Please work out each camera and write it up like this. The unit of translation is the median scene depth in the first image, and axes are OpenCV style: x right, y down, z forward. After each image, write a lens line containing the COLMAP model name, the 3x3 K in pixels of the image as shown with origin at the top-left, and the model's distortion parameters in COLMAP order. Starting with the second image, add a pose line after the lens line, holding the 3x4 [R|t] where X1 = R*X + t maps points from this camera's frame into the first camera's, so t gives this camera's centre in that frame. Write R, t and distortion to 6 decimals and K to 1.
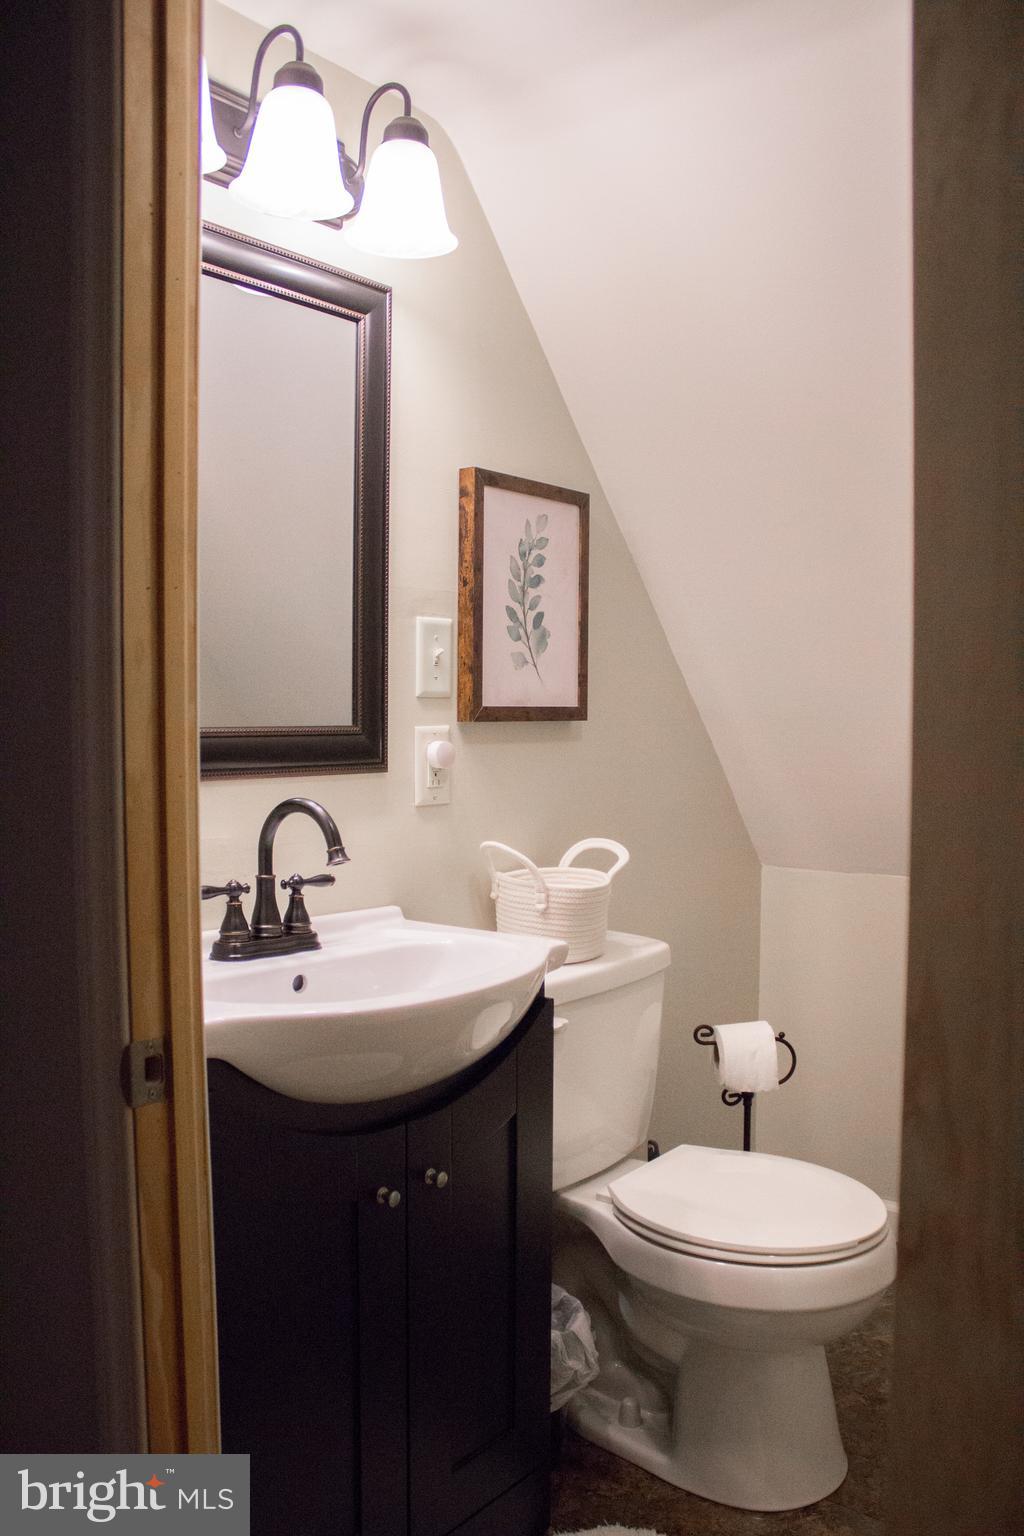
lens RADIAL K [[1278.0, 0, 509.6], [0, 1278.0, 764.6], [0, 0, 1]] dist [-0.108522, 0.030868]
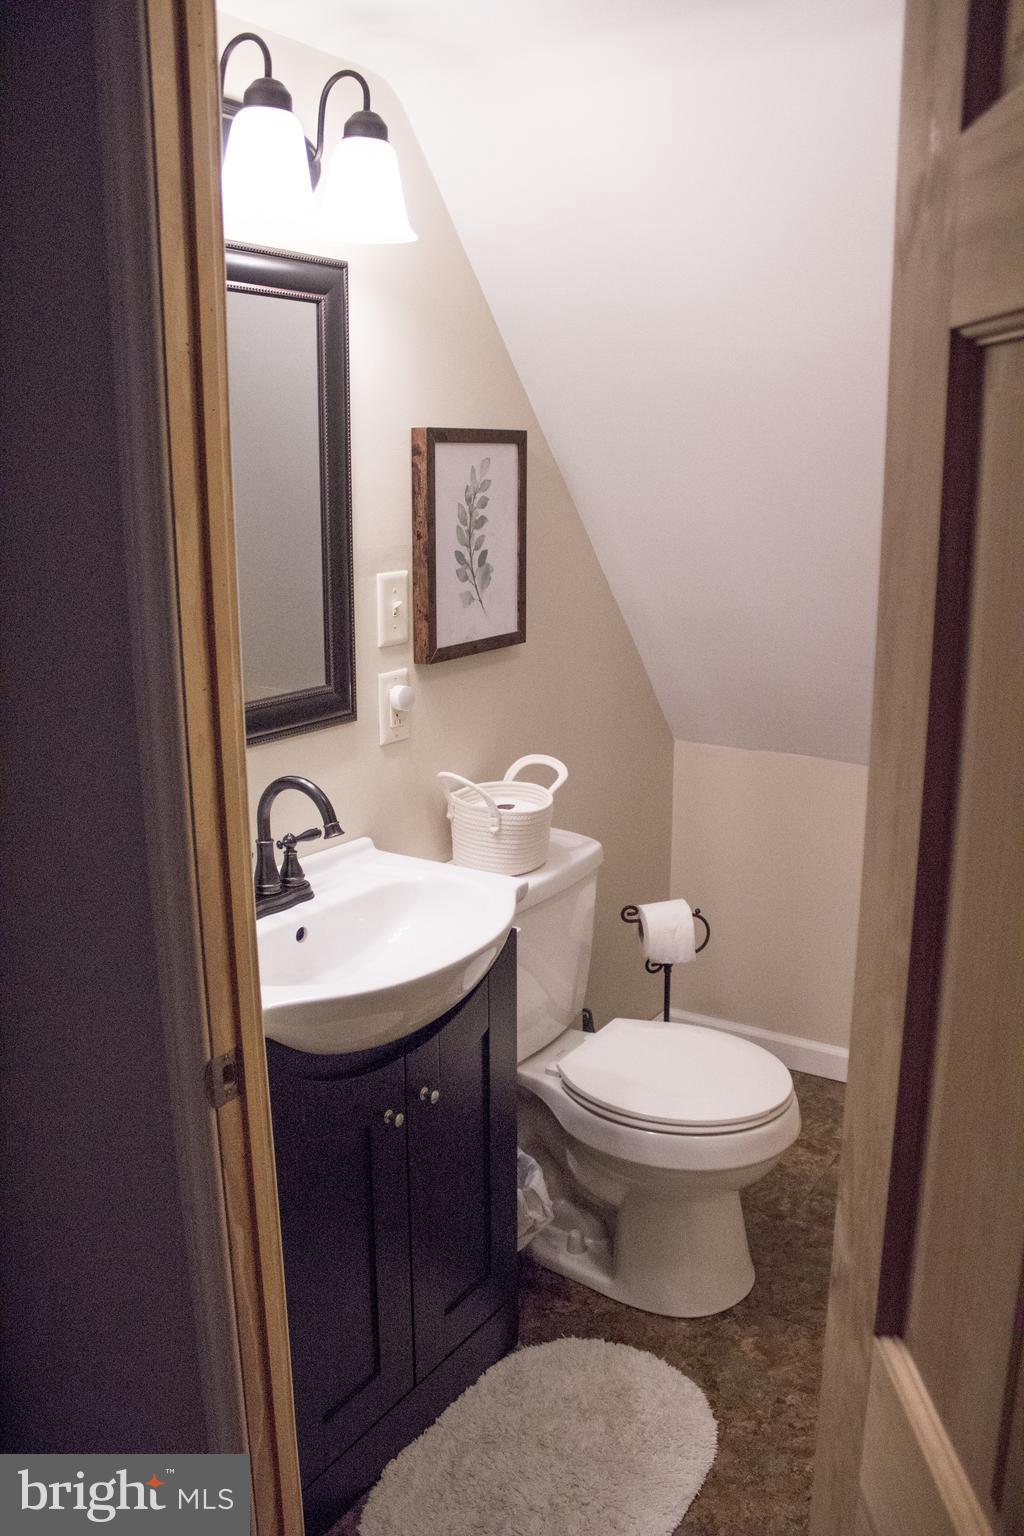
lens RADIAL K [[1278.0, 0, 514.5], [0, 1278.0, 774.1], [0, 0, 1]] dist [-0.108522, 0.030868]
pose [[0.995329, -0.029114, 0.092047, -0.060460], [0.011227, 0.981881, 0.189166, -0.150802], [-0.095887, -0.187249, 0.977621, -0.096429]]
